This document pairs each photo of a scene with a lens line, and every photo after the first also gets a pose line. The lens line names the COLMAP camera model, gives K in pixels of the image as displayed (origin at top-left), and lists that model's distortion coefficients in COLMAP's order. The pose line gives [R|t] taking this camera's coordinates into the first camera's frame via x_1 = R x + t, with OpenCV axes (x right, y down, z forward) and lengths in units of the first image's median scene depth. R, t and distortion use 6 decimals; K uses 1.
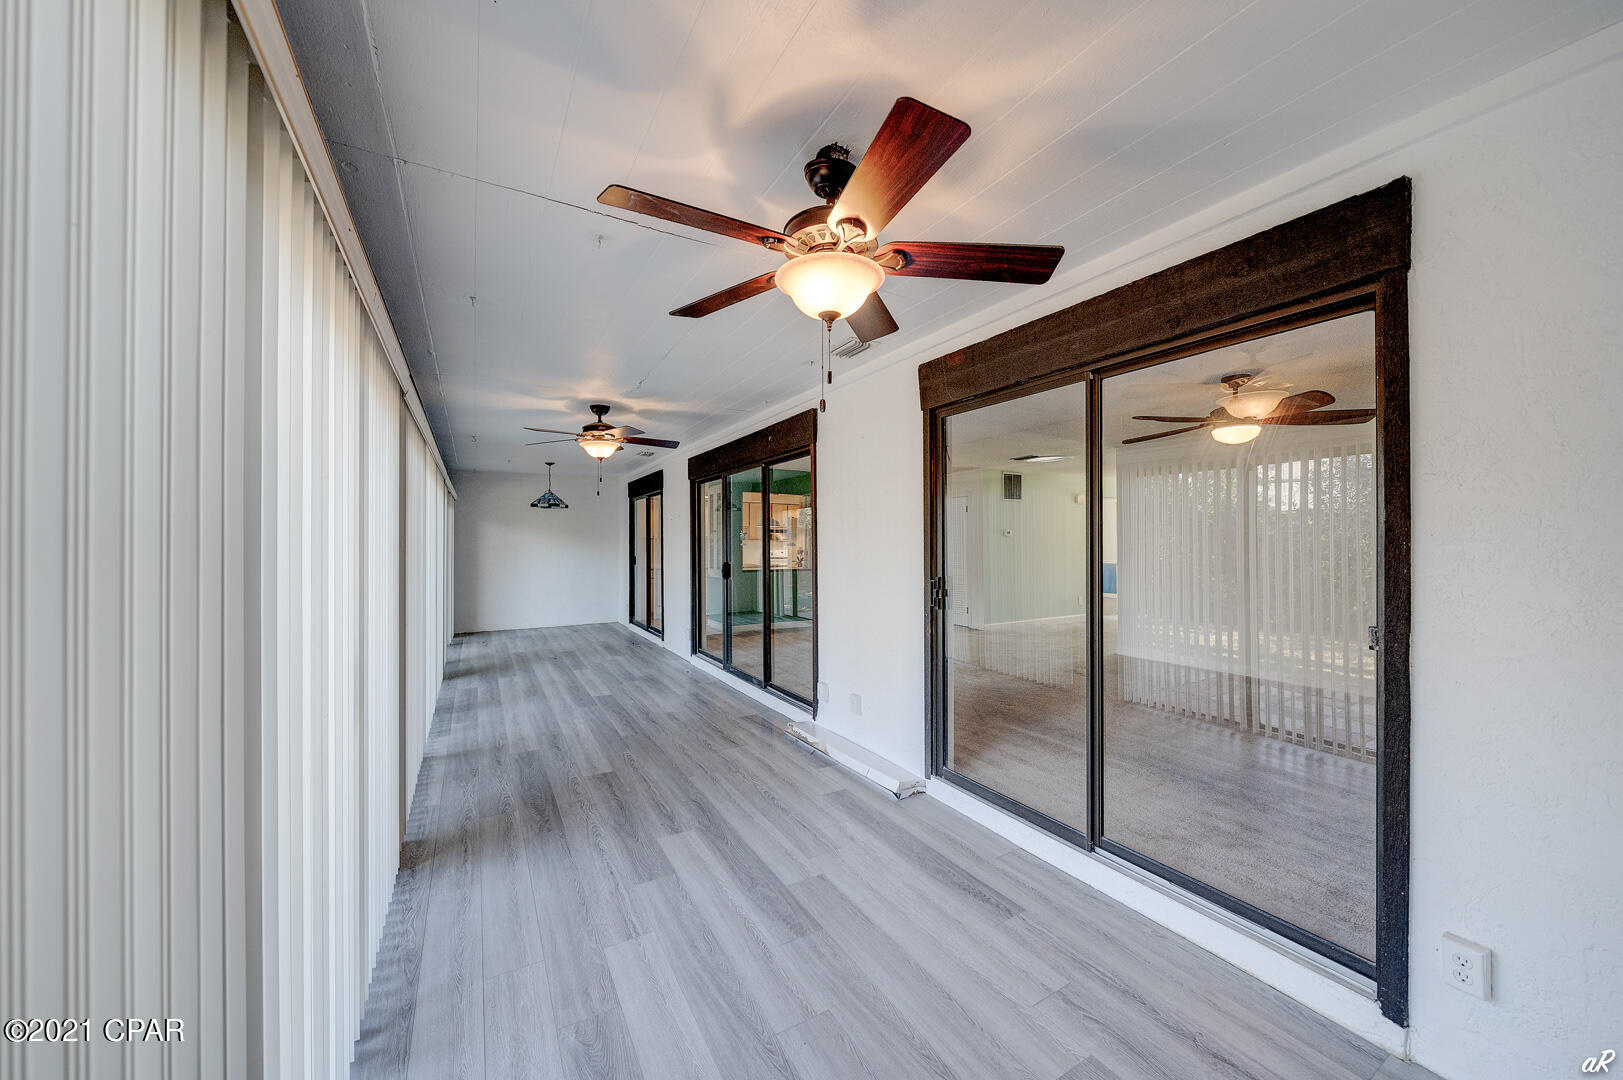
lens RADIAL K [[578.6, 0, 810.6], [0, 578.6, 542.9], [0, 0, 1]] dist [0.001222, 0.000275]
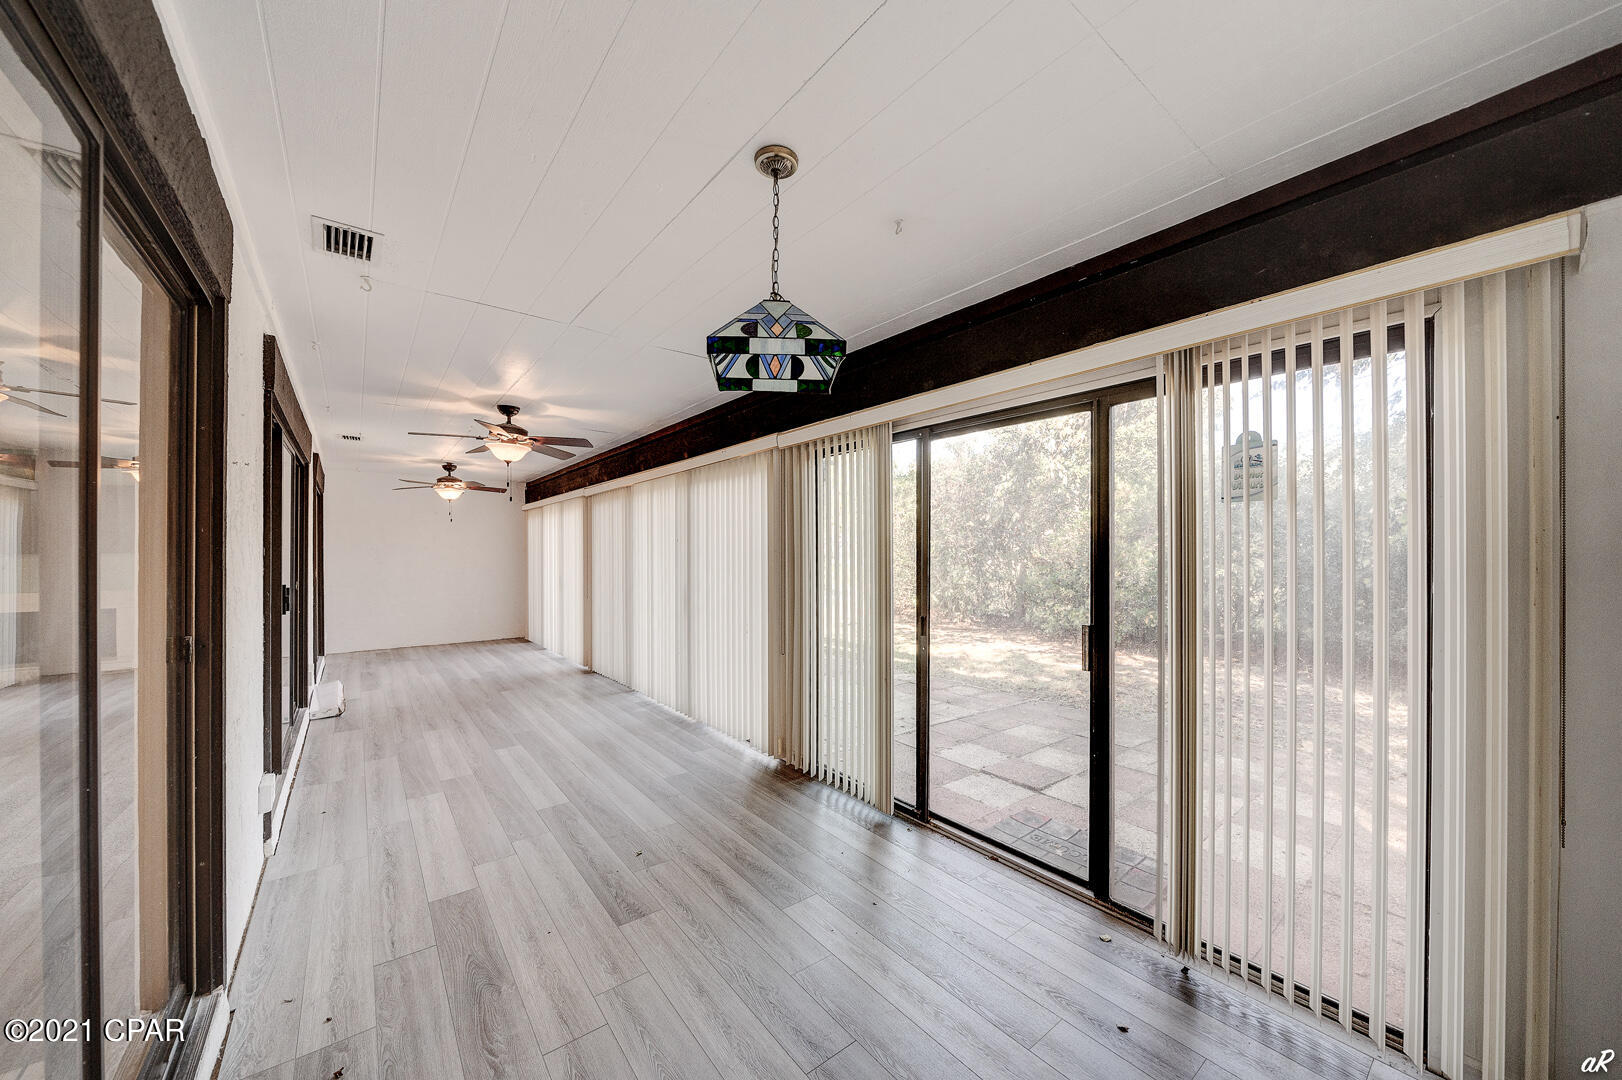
lens RADIAL K [[578.2, 0, 811.4], [0, 578.2, 549.1], [0, 0, 1]] dist [0.001222, 0.000275]
pose [[-0.990363, 0.001667, -0.138487, -0.771159], [0.002701, 0.999970, -0.007282, 0.004311], [0.138471, -0.007586, -0.990338, 2.145352]]
